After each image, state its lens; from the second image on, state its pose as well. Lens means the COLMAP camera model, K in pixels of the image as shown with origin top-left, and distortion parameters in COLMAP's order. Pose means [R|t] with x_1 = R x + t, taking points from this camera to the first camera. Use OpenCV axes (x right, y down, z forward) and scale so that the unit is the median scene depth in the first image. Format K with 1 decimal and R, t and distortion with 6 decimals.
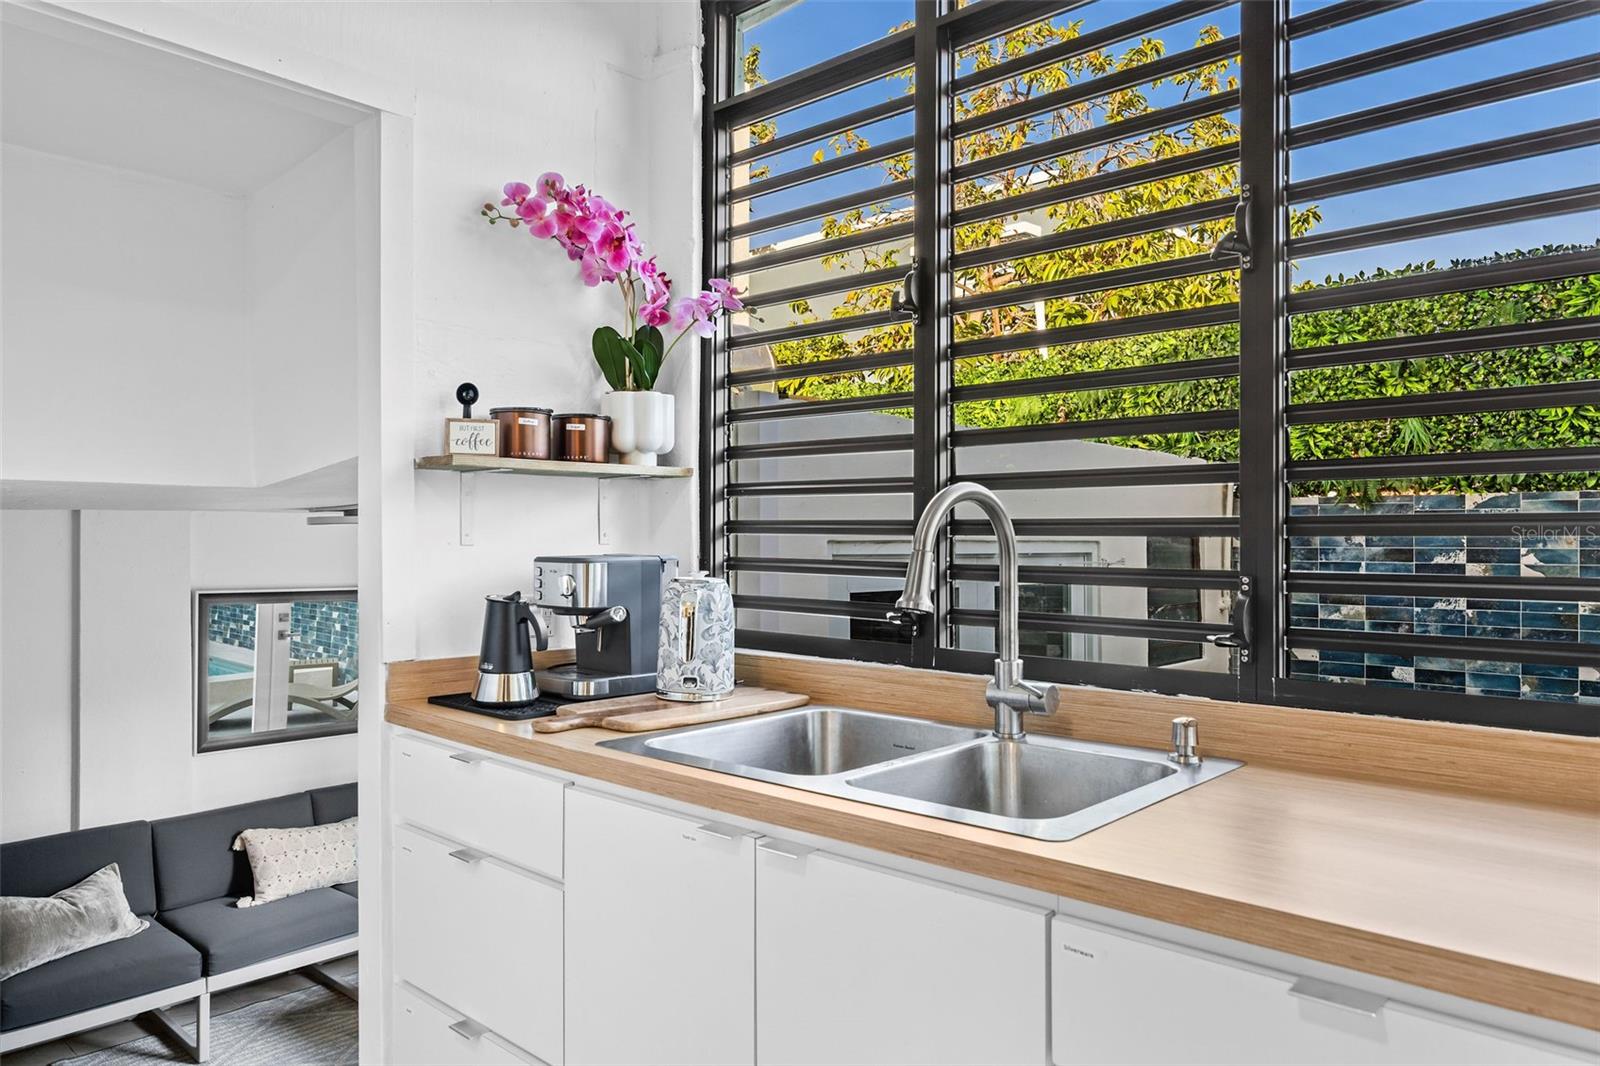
lens RADIAL K [[1067.3, 0, 815.4], [0, 1067.3, 534.8], [0, 0, 1]] dist [-0.001548, 0.000821]
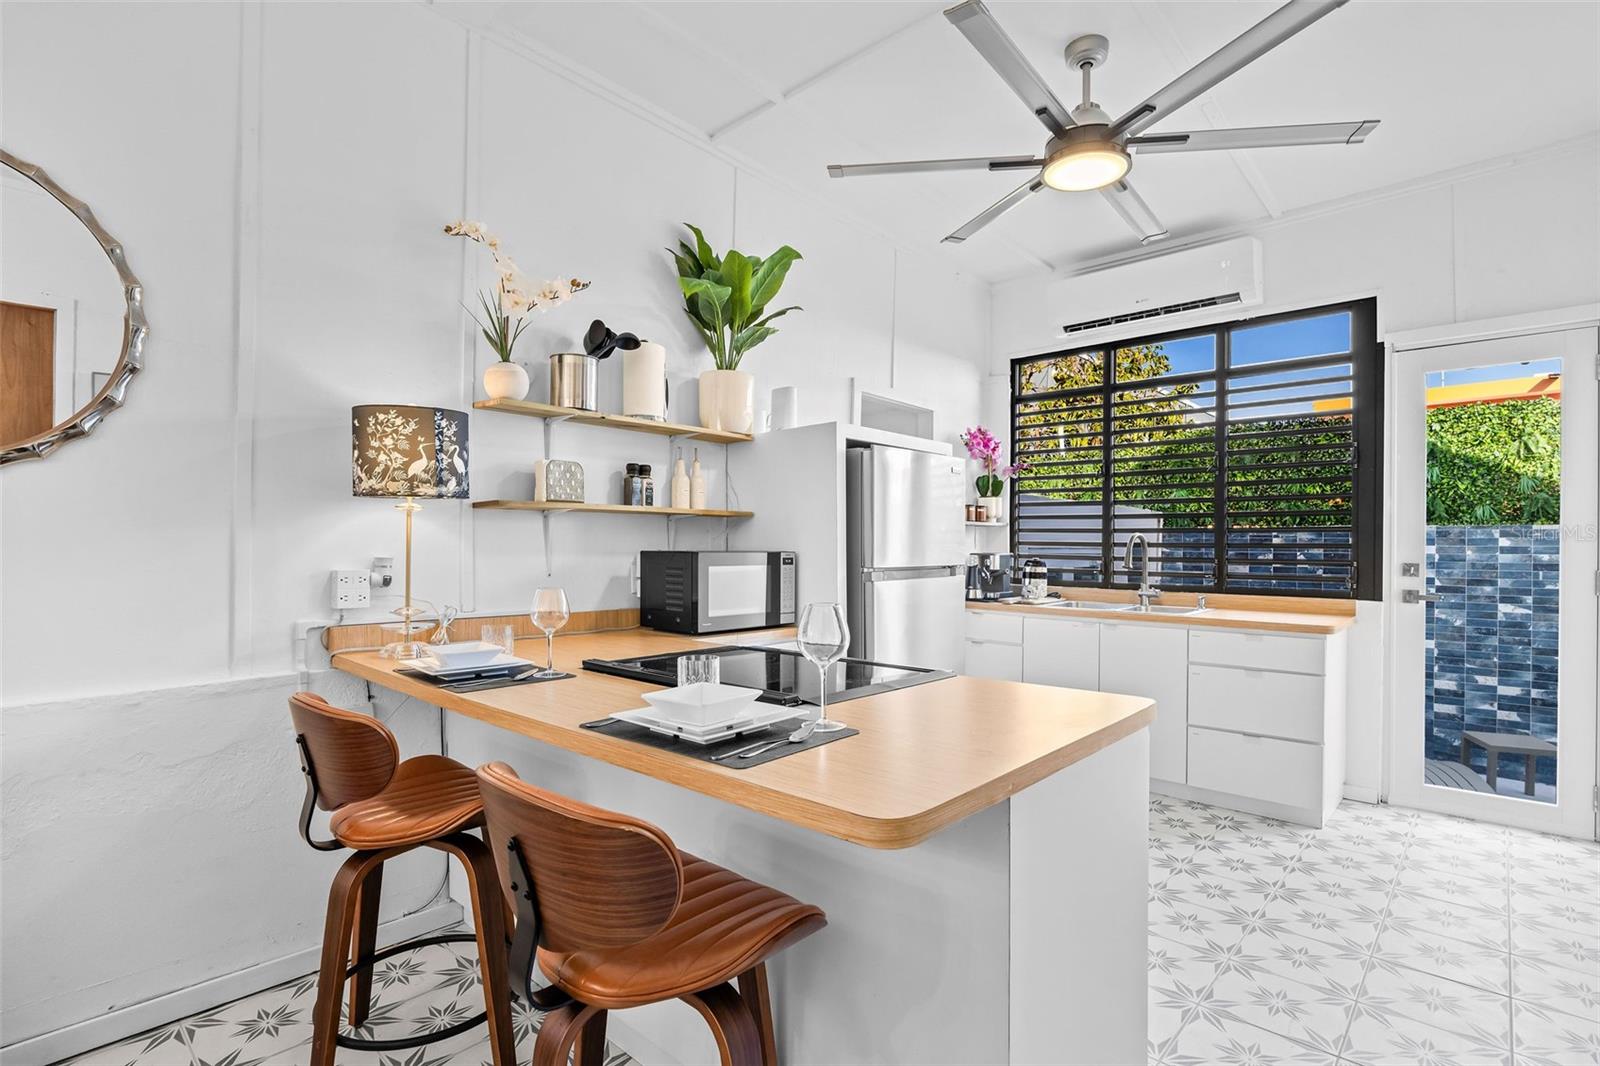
lens RADIAL K [[747.4, 0, 807.7], [0, 747.4, 545.4], [0, 0, 1]] dist [-0.012391, -0.000098]
pose [[0.999966, 0.005622, -0.006088, -0.729680], [-0.005585, 0.999965, 0.006154, -0.011672], [0.006123, -0.006120, 0.999963, -1.159157]]
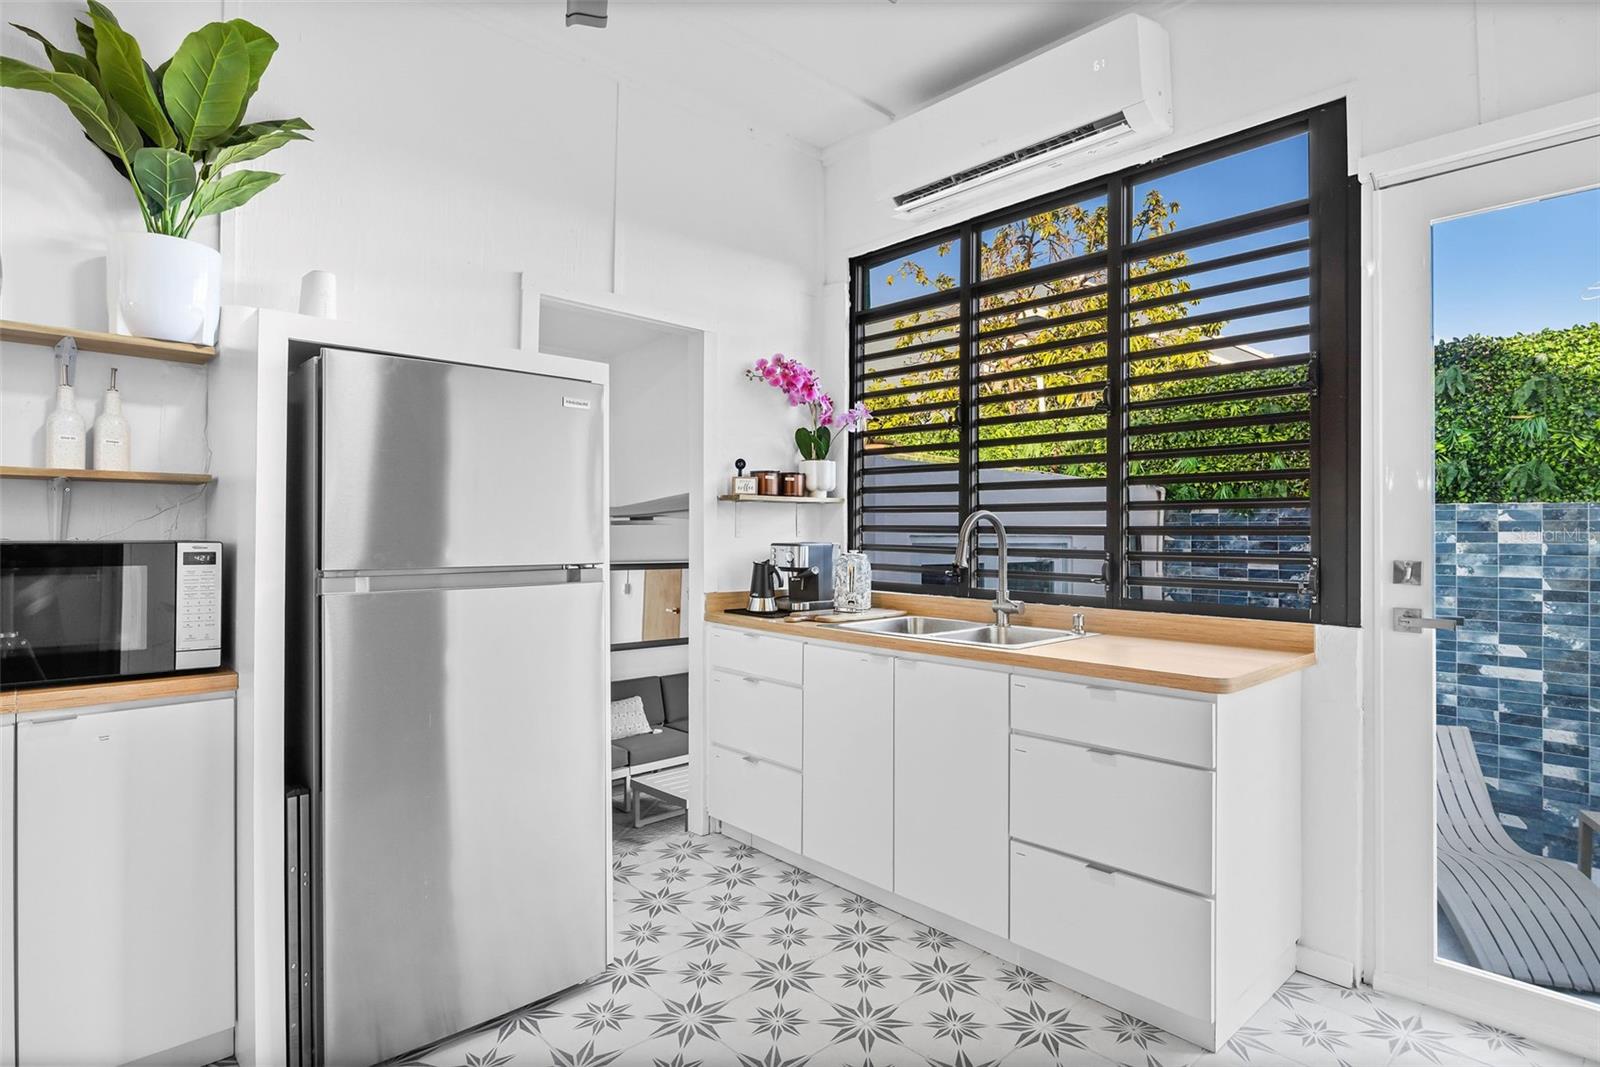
lens RADIAL K [[830.9, 0, 813.6], [0, 830.9, 523.9], [0, 0, 1]] dist [-0.010924, 0.001790]
pose [[0.997061, 0.003173, -0.076551, -0.061585], [-0.003695, 0.999971, -0.006677, -0.005963], [0.076528, 0.006940, 0.997043, -0.591697]]
